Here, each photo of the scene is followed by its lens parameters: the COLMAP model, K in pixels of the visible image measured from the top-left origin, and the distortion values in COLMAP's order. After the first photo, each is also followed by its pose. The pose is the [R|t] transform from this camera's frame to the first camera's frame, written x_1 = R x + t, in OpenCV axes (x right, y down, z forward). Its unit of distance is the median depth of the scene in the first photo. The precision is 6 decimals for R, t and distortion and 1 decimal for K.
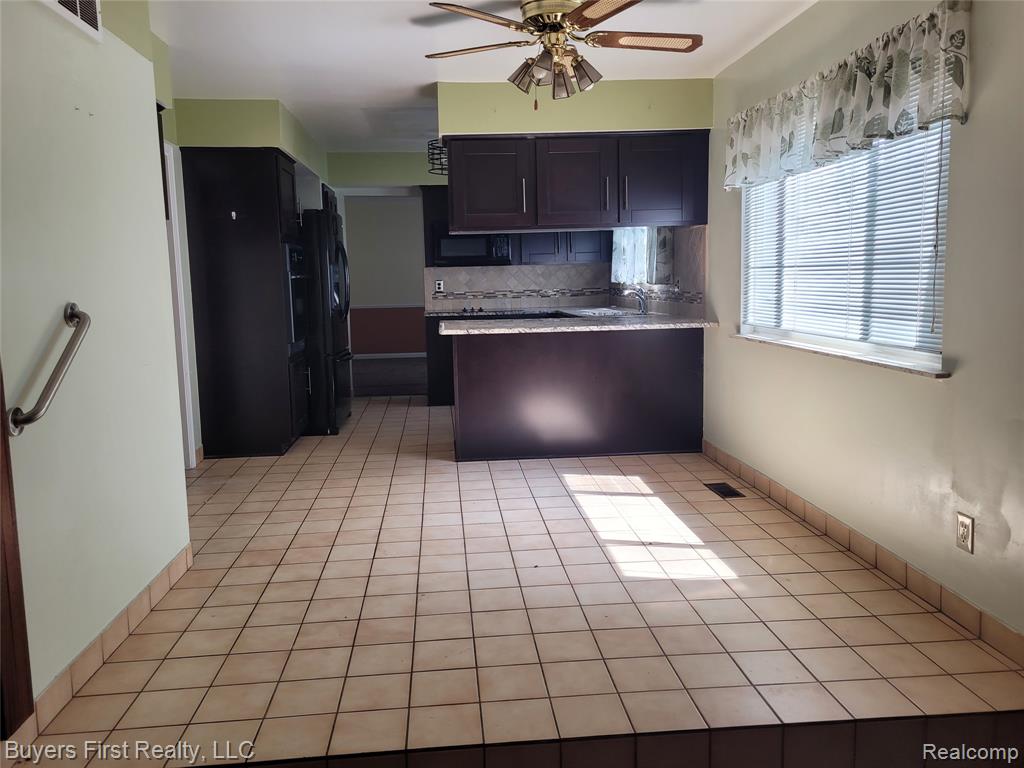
lens RADIAL K [[787.0, 0, 511.7], [0, 787.0, 383.0], [0, 0, 1]] dist [0.002769, 0.000259]
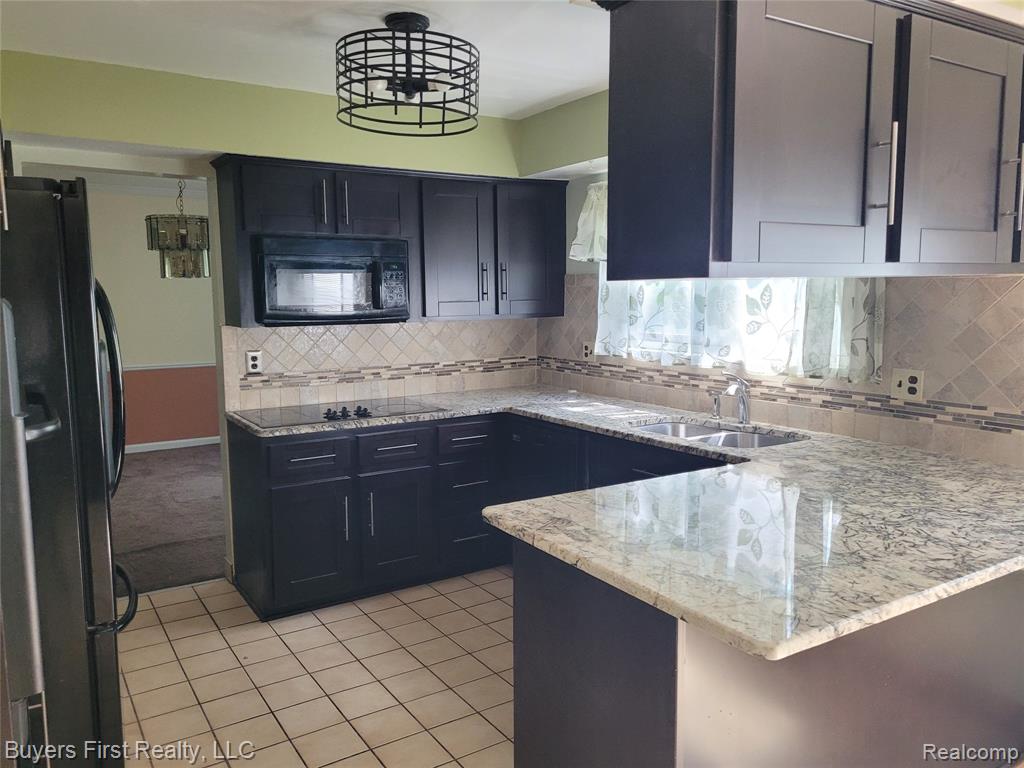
lens RADIAL K [[787.0, 0, 512.3], [0, 787.0, 383.6], [0, 0, 1]] dist [0.002769, 0.000259]
pose [[0.888594, -0.035330, 0.457332, -0.174701], [0.047024, 0.998793, -0.014208, -0.095095], [-0.456277, 0.034131, 0.889183, 0.488111]]
